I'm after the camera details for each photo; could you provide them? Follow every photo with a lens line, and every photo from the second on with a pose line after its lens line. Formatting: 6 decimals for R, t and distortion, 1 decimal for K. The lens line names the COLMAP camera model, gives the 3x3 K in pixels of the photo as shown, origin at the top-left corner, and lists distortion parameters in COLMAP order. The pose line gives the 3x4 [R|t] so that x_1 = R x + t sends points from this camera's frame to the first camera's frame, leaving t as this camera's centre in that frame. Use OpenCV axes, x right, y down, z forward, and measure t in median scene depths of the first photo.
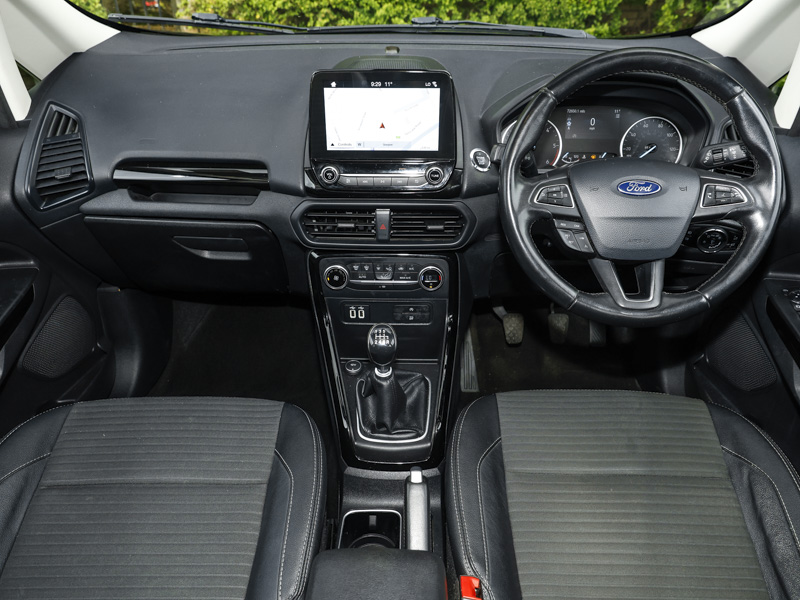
lens RADIAL K [[604.5, 0, 399.8], [0, 604.5, 291.8], [0, 0, 1]] dist [0.002428, -0.000740]
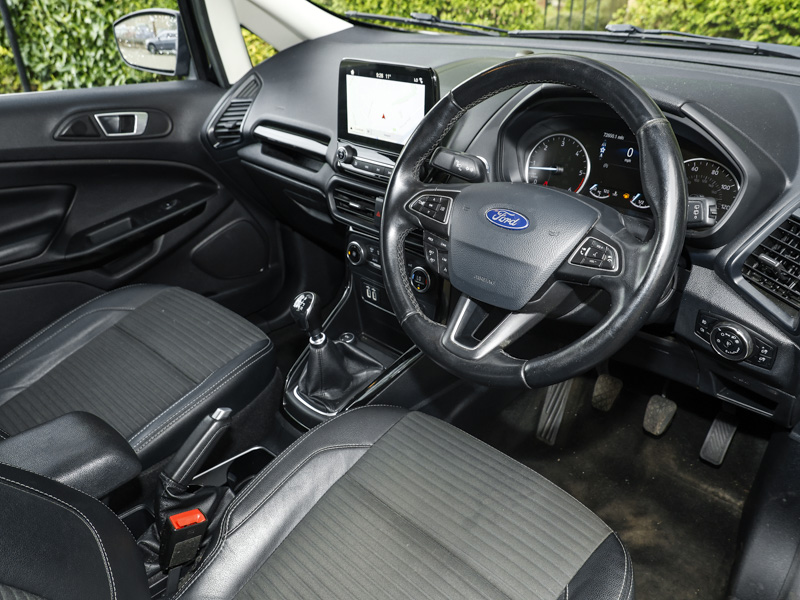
lens RADIAL K [[611.8, 0, 400.0], [0, 611.8, 300.0], [0, 0, 1]] dist [-0.001161, -0.004286]
pose [[0.731925, 0.309937, -0.606816, 0.689531], [-0.316919, 0.943219, 0.099499, -0.085485], [0.603199, 0.119485, 0.788590, 0.212839]]
